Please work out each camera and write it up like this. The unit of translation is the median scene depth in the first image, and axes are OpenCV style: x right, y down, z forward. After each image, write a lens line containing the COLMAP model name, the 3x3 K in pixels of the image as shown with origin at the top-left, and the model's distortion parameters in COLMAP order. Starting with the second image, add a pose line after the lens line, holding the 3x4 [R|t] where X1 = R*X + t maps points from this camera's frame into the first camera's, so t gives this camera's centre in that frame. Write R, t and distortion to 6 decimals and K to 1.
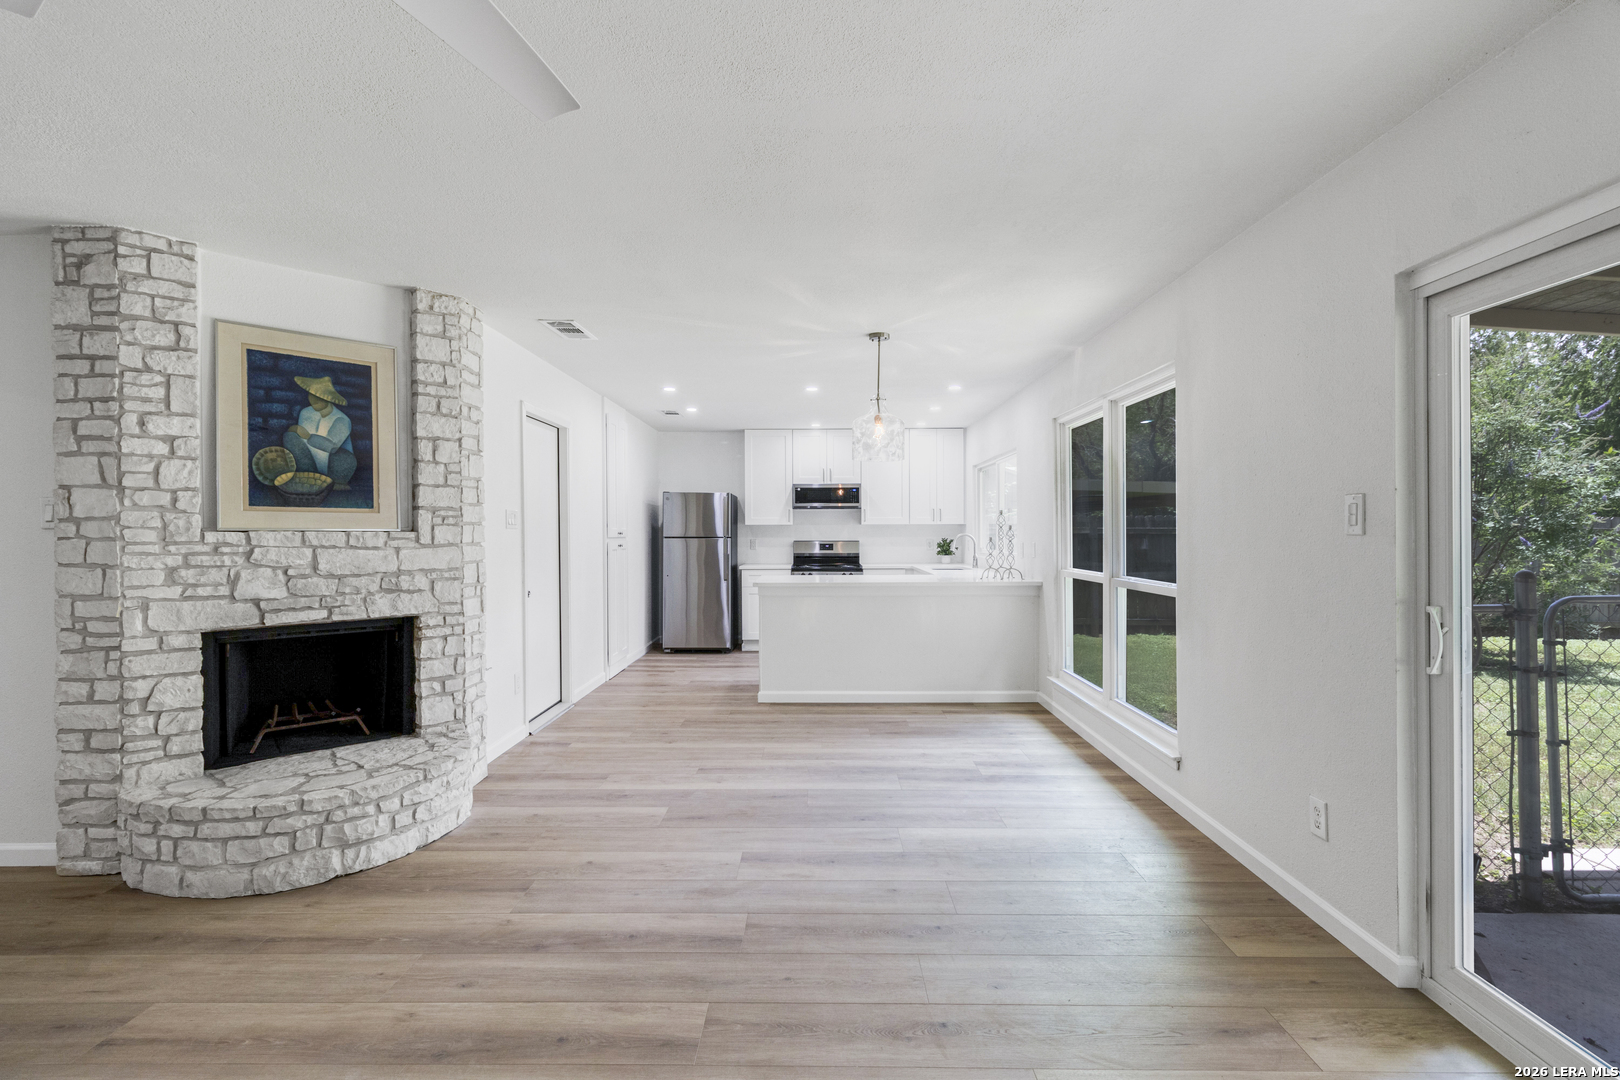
lens RADIAL K [[745.3, 0, 814.1], [0, 745.3, 535.0], [0, 0, 1]] dist [0.004952, 0.000514]
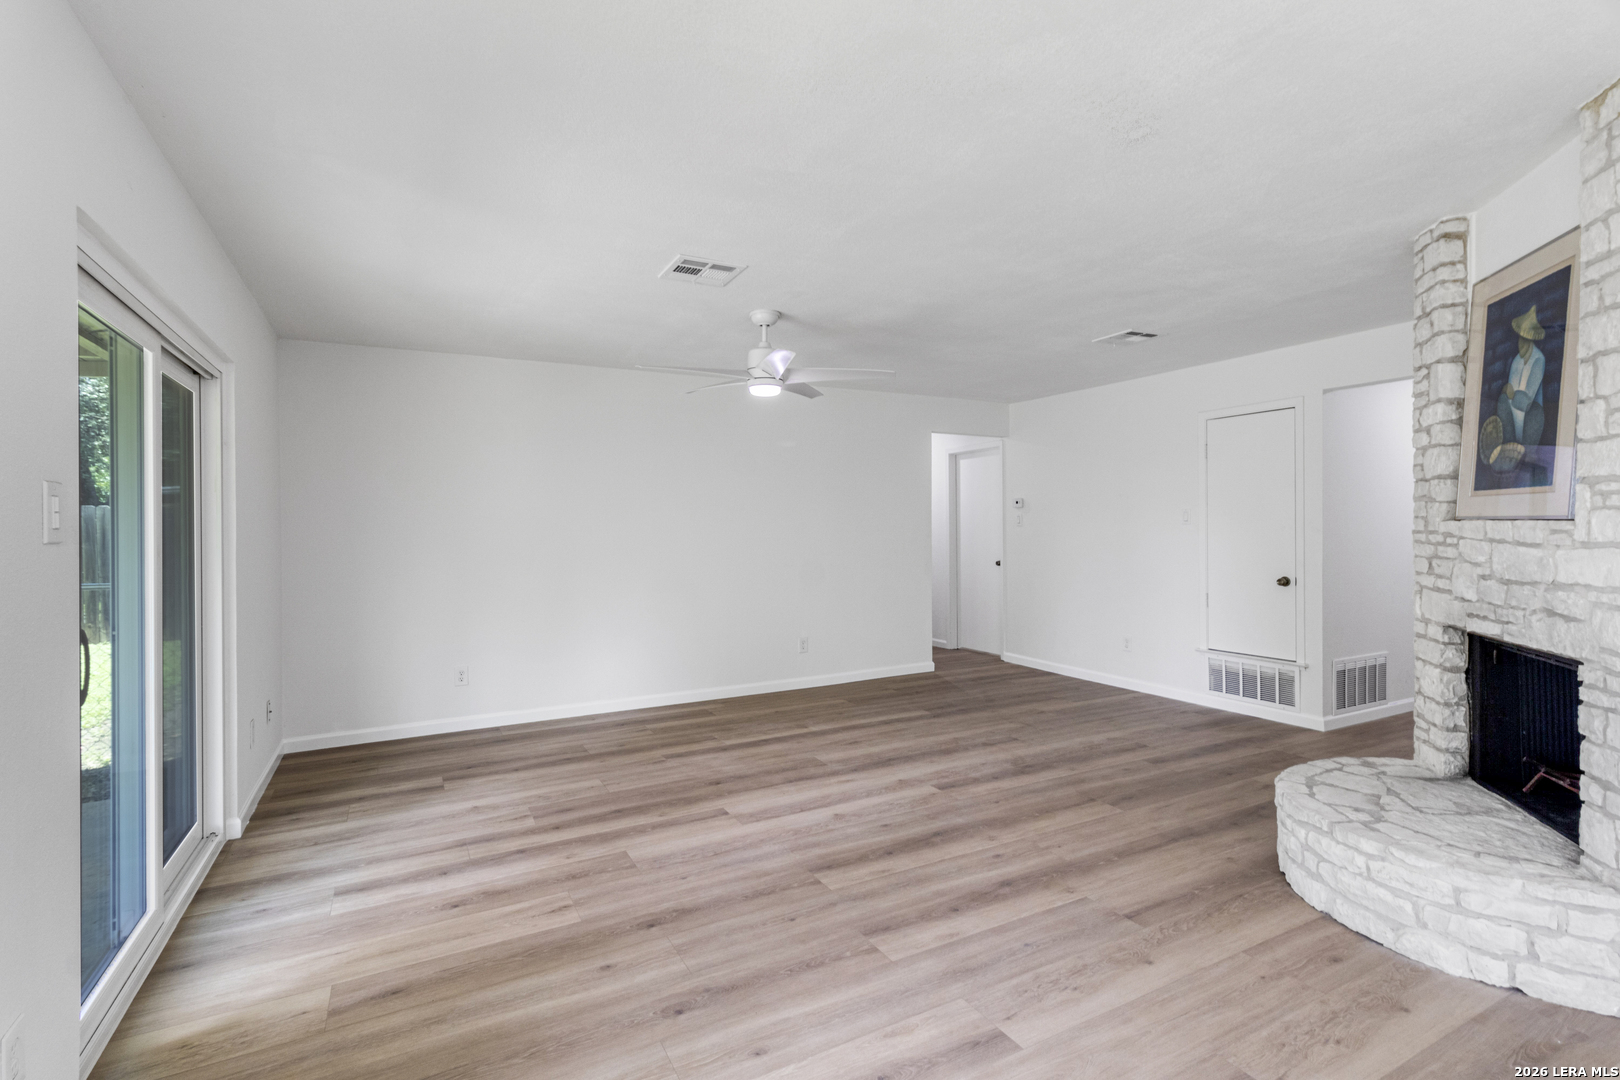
lens RADIAL K [[765.4, 0, 815.7], [0, 765.4, 532.9], [0, 0, 1]] dist [0.004623, 0.001058]
pose [[-0.875469, 0.014214, -0.483065, 0.360222], [0.008102, 0.999859, 0.014737, -0.010216], [0.483206, 0.008988, -0.875460, 1.495440]]
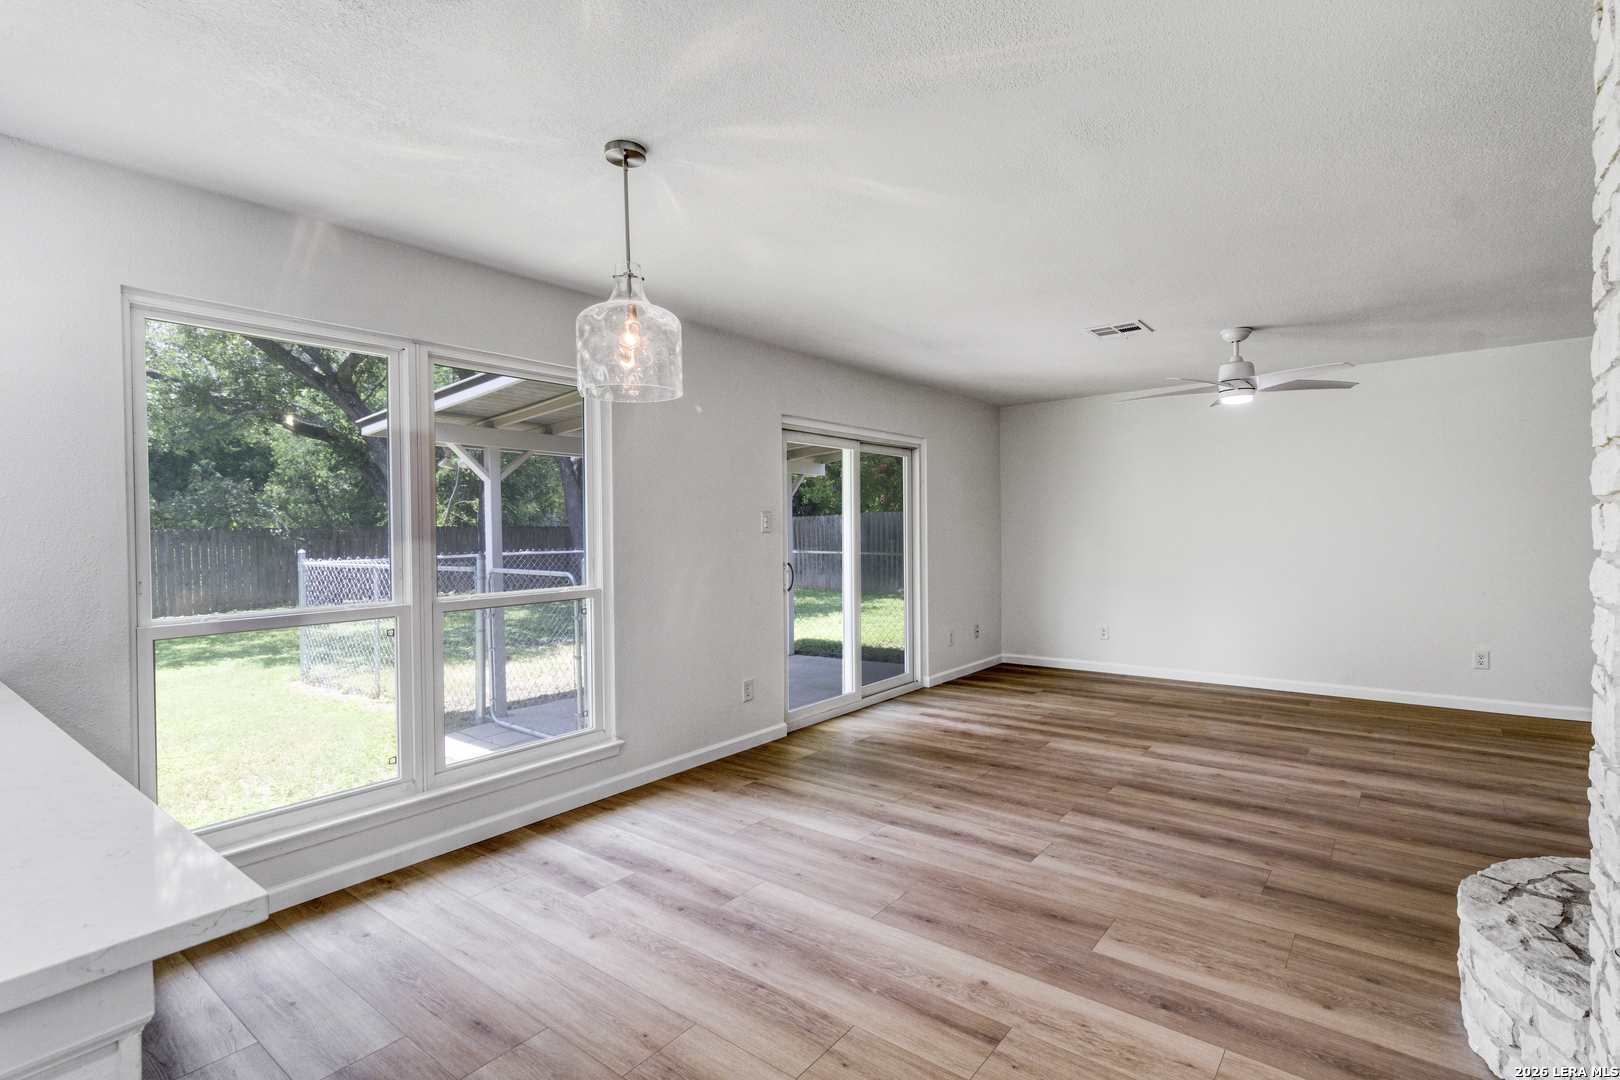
lens RADIAL K [[765.4, 0, 815.7], [0, 765.4, 532.9], [0, 0, 1]] dist [0.004623, 0.001058]
pose [[-0.791334, 0.009340, 0.611313, -0.493311], [0.020178, 0.999738, 0.010846, -0.014380], [-0.611051, 0.020917, -0.791315, 1.976129]]
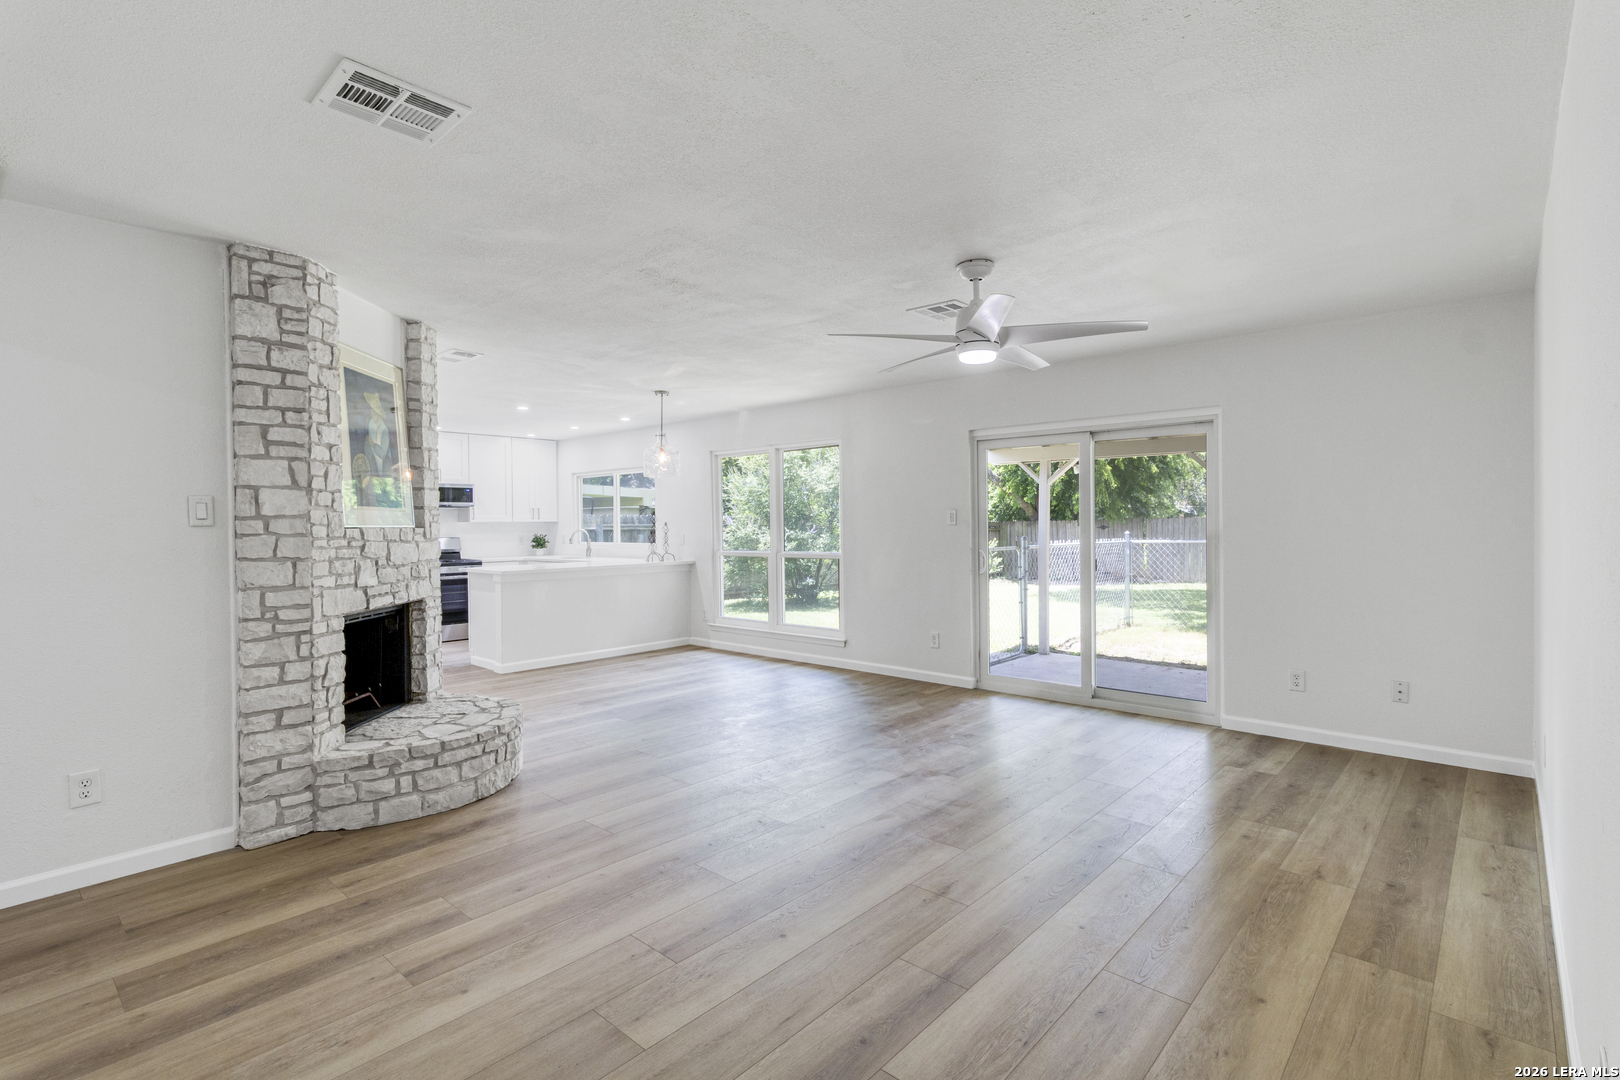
lens RADIAL K [[765.4, 0, 815.7], [0, 765.4, 532.9], [0, 0, 1]] dist [0.004623, 0.001058]
pose [[0.662641, -0.011933, 0.748842, -1.236455], [0.012328, 0.999911, 0.005025, 0.005770], [-0.748836, 0.005902, 0.662729, -0.321955]]
